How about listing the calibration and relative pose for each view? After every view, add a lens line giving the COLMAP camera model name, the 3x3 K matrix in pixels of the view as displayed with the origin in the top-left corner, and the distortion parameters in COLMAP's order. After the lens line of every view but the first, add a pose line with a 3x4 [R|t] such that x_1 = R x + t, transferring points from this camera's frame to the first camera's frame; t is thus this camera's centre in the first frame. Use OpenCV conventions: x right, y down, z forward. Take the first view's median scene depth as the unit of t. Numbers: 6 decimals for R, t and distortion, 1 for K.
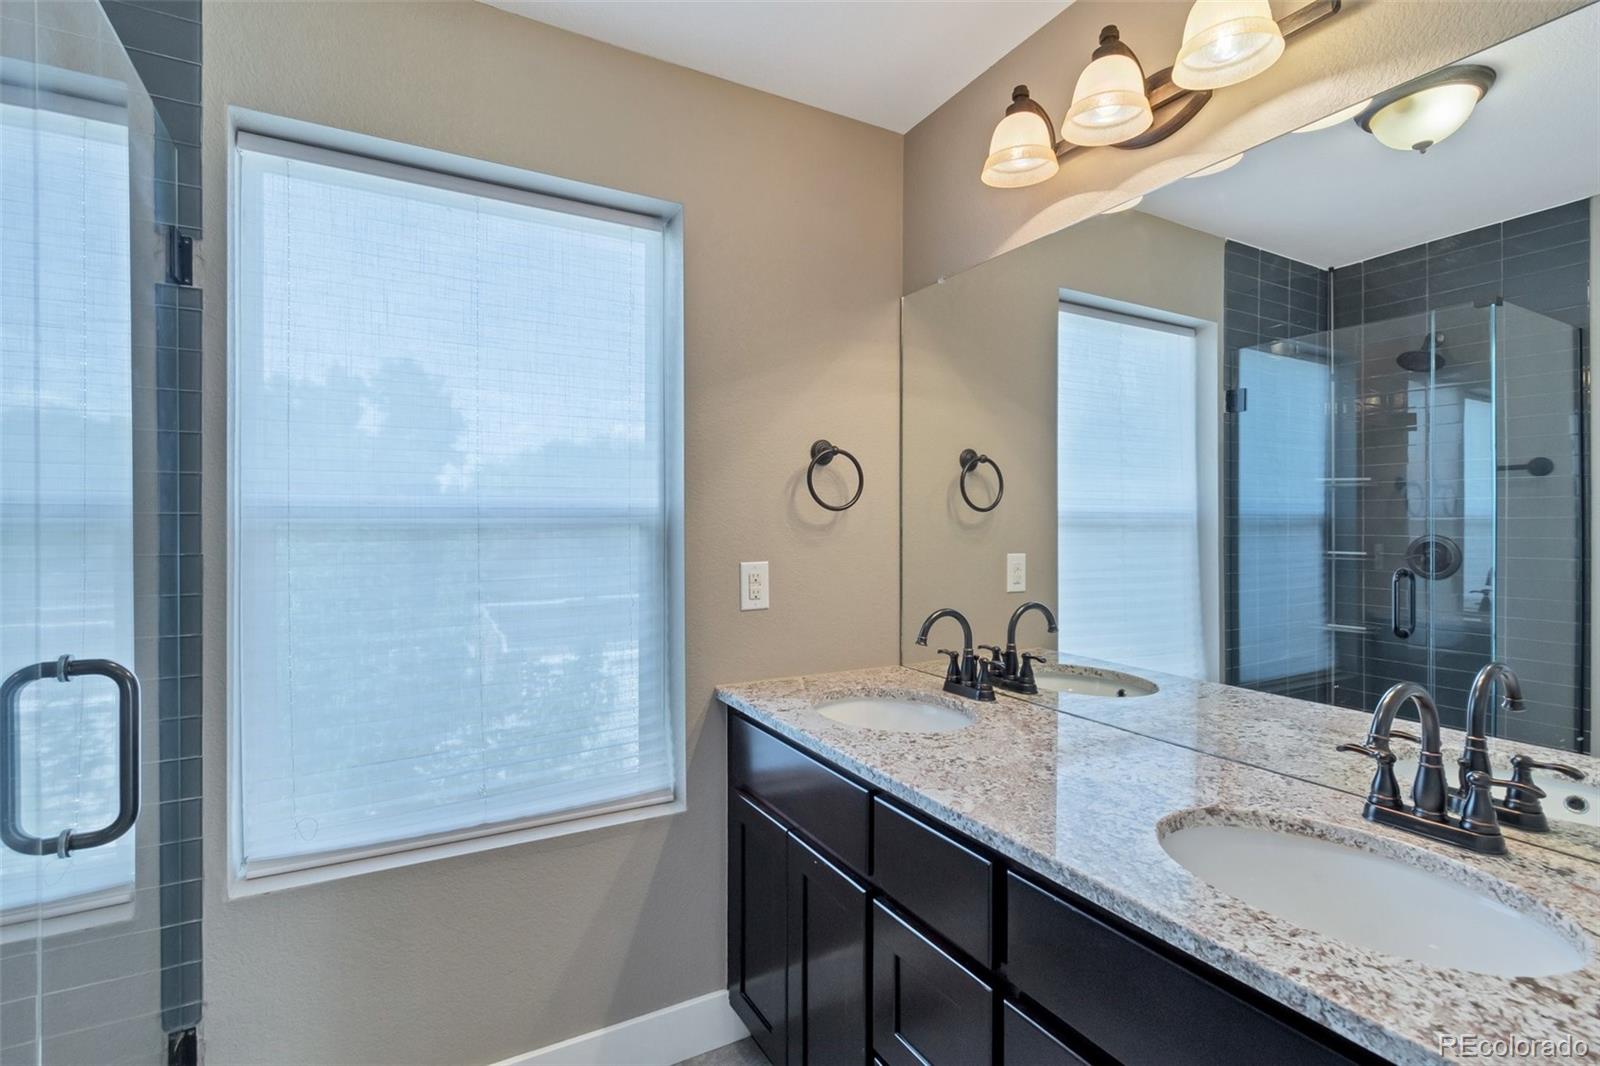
lens RADIAL K [[733.3, 0, 810.0], [0, 733.3, 524.5], [0, 0, 1]] dist [0.002238, -0.000441]
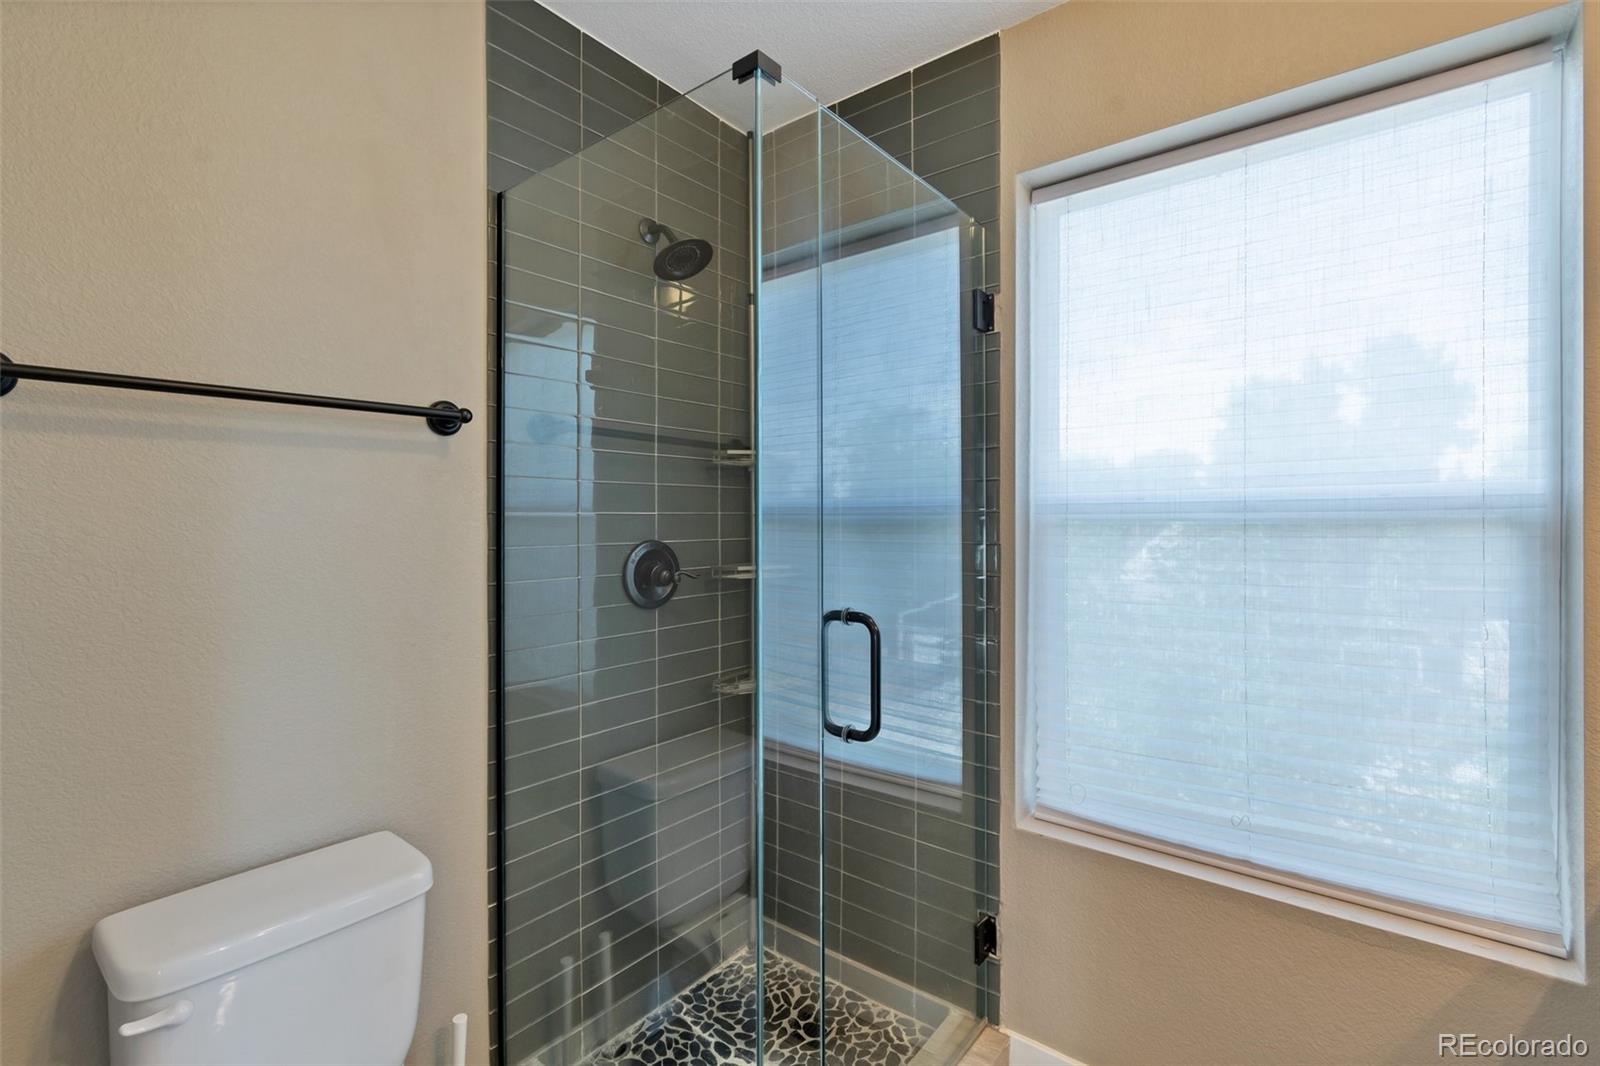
lens RADIAL K [[733.3, 0, 794.9], [0, 733.3, 524.1], [0, 0, 1]] dist [0.002238, -0.000441]
pose [[0.375650, 0.005528, -0.926745, 0.191377], [0.000606, 0.999981, 0.006210, -0.000956], [0.926761, -0.002894, 0.375639, 0.196203]]
